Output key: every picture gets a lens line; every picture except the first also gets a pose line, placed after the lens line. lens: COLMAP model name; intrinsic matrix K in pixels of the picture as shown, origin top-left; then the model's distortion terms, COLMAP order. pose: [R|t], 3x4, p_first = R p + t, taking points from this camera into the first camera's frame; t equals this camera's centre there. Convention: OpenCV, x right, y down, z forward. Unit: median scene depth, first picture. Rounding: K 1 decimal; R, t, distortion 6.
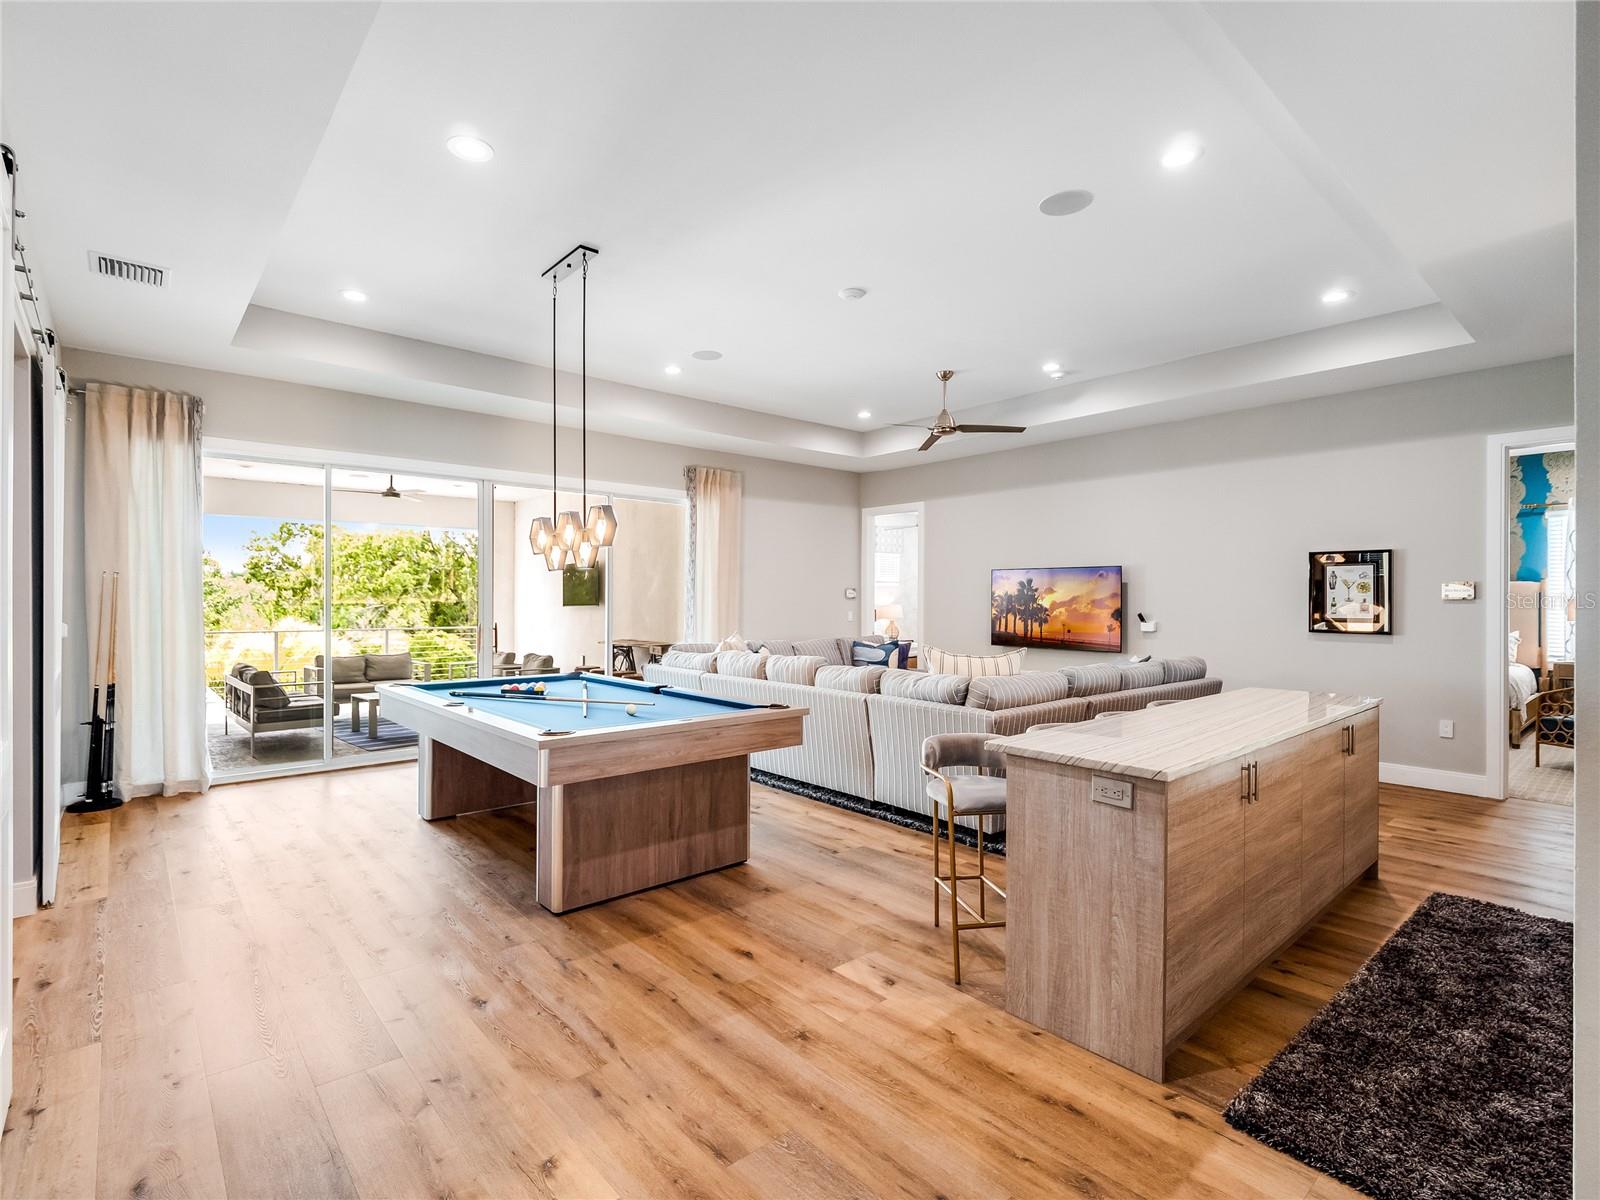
lens RADIAL K [[771.5, 0, 802.9], [0, 771.5, 621.8], [0, 0, 1]] dist [0.000888, -0.000085]
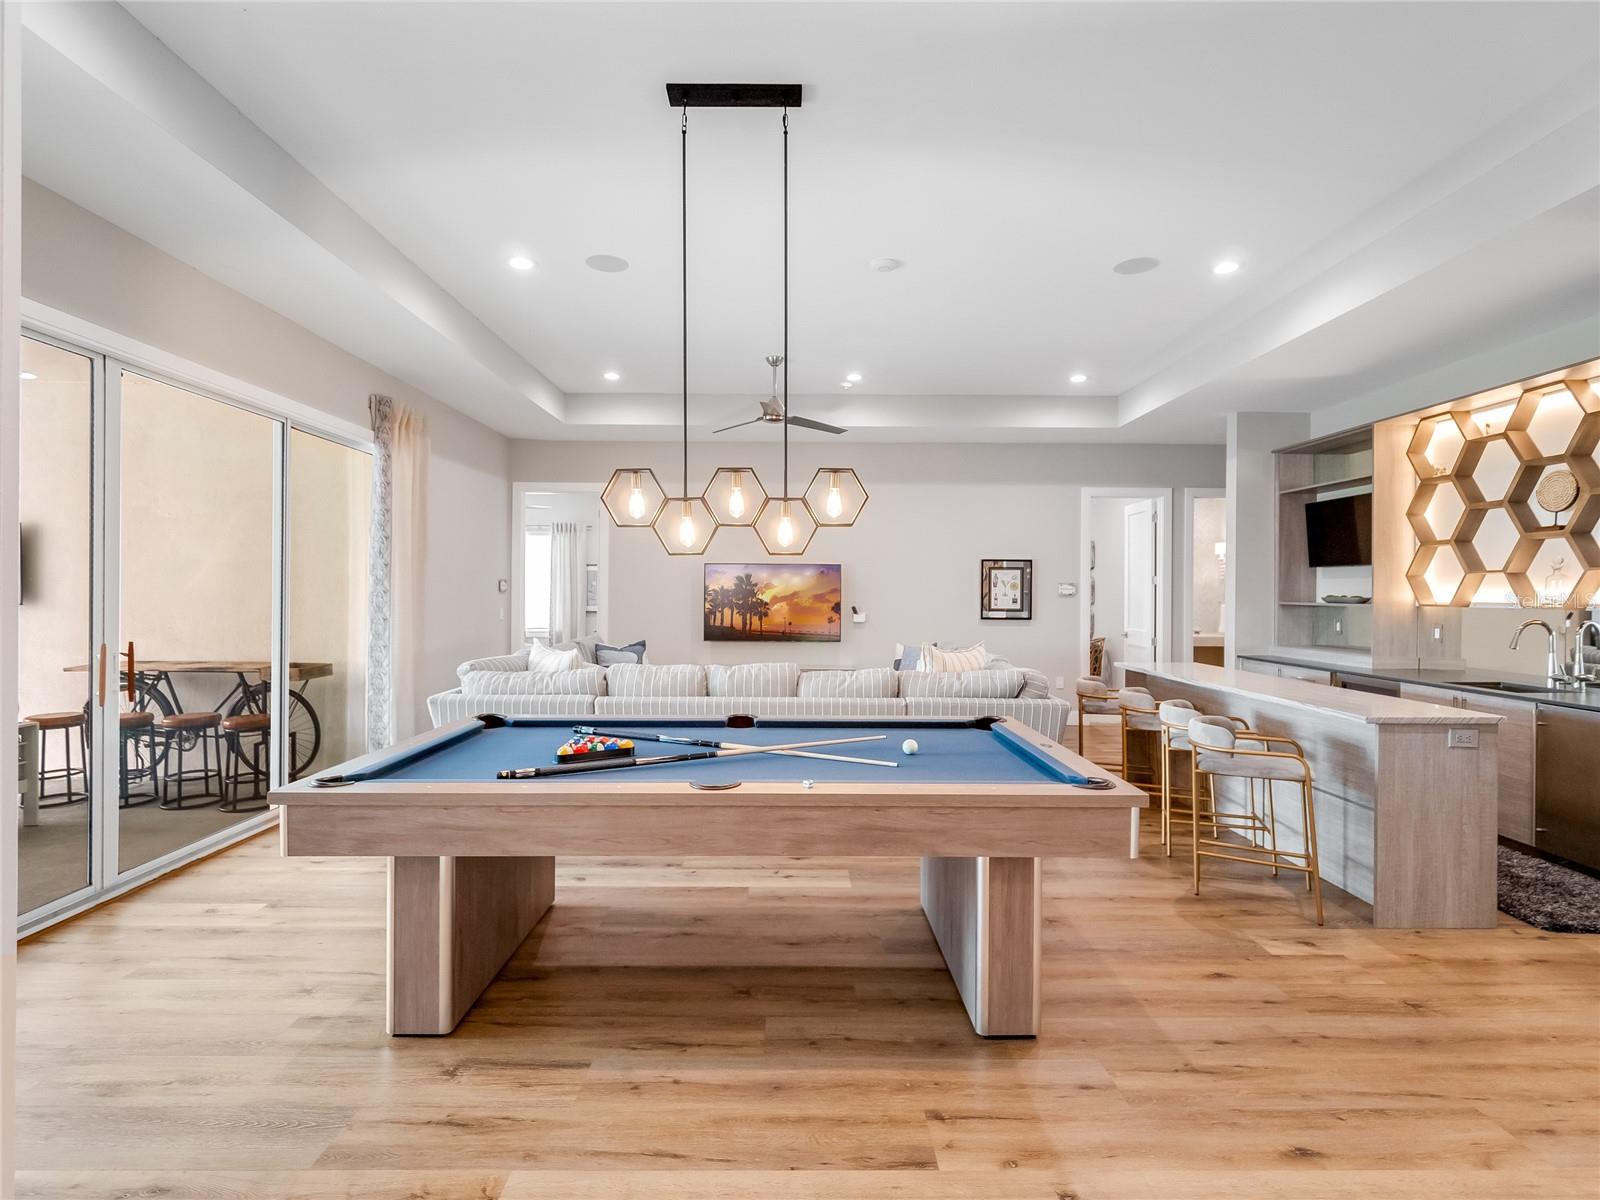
lens RADIAL K [[769.3, 0, 800.0], [0, 769.3, 600.0], [0, 0, 1]] dist [-0.000257, 0.000107]
pose [[0.650552, -0.005963, 0.759438, -0.493589], [0.016701, 0.999840, -0.006456, -0.015142], [-0.759278, 0.016883, 0.650548, 0.336322]]
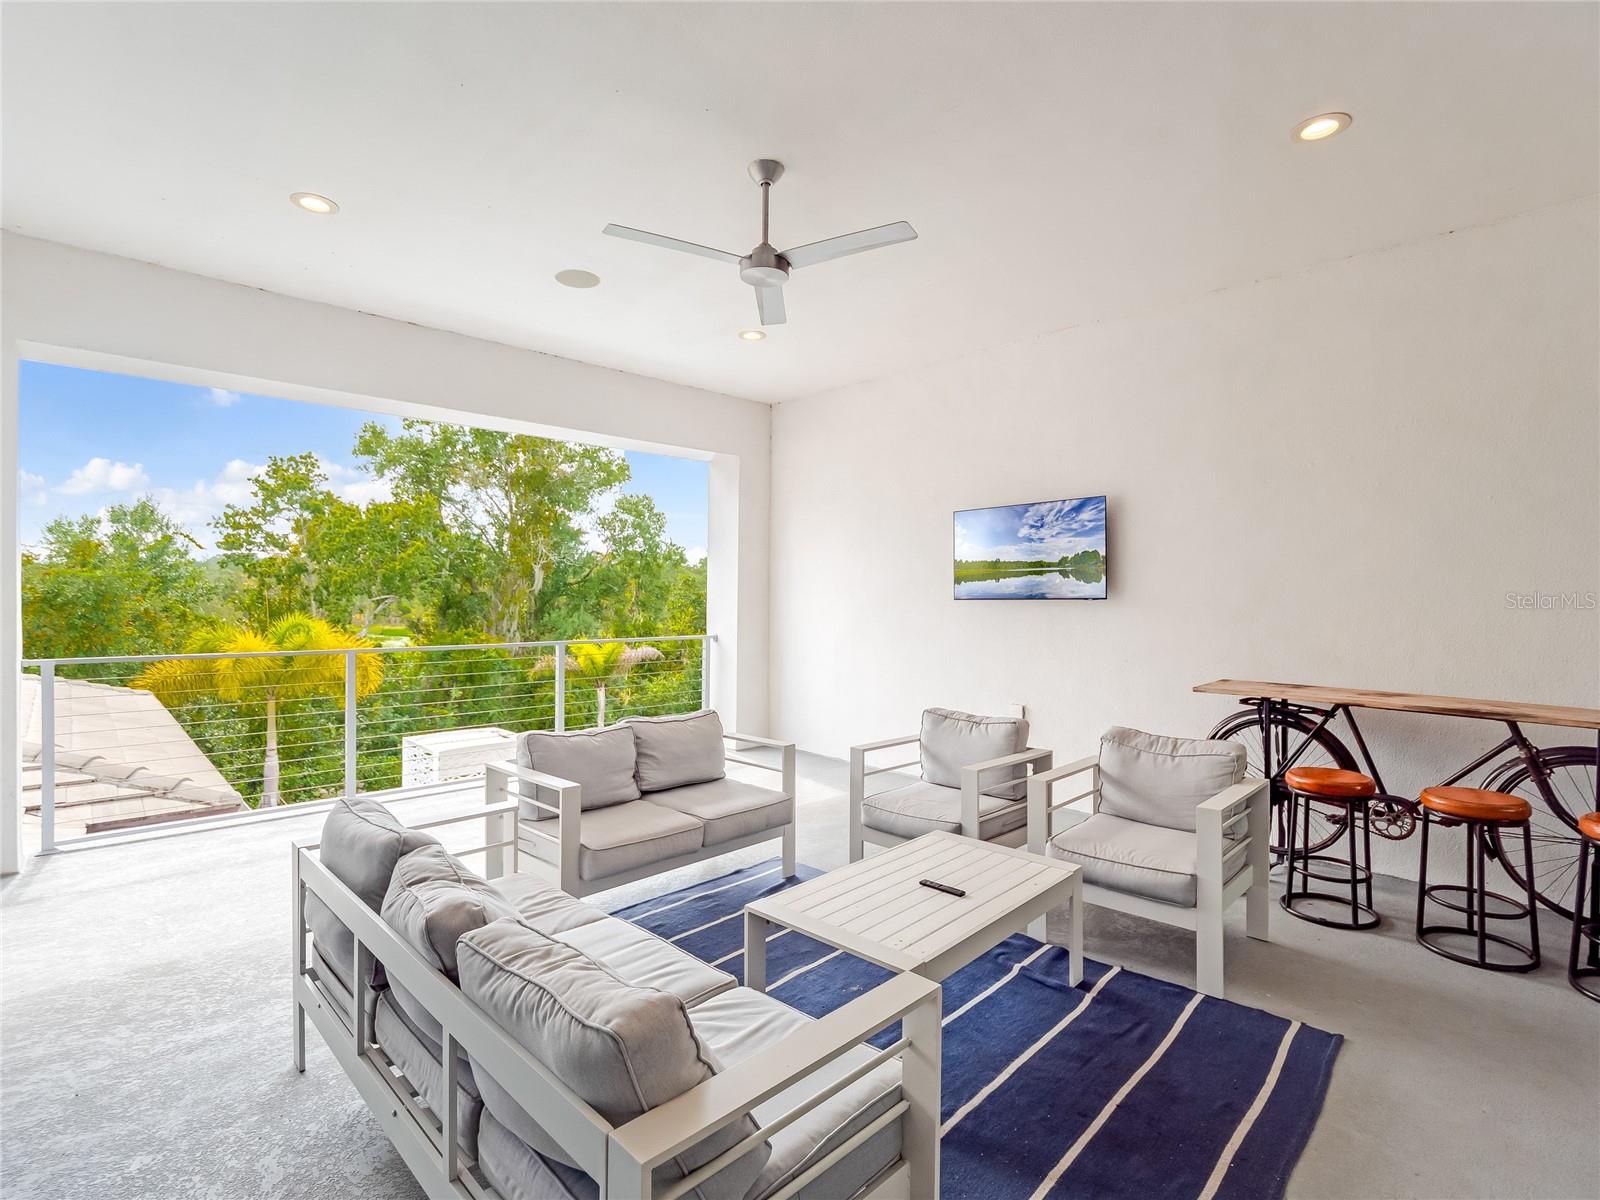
lens RADIAL K [[771.5, 0, 802.9], [0, 771.5, 621.8], [0, 0, 1]] dist [0.000888, -0.000085]
pose [[0.999477, 0.004970, 0.031963, -0.710806], [-0.005218, 0.999957, 0.007661, -0.014352], [-0.031924, -0.007824, 0.999460, 0.892419]]
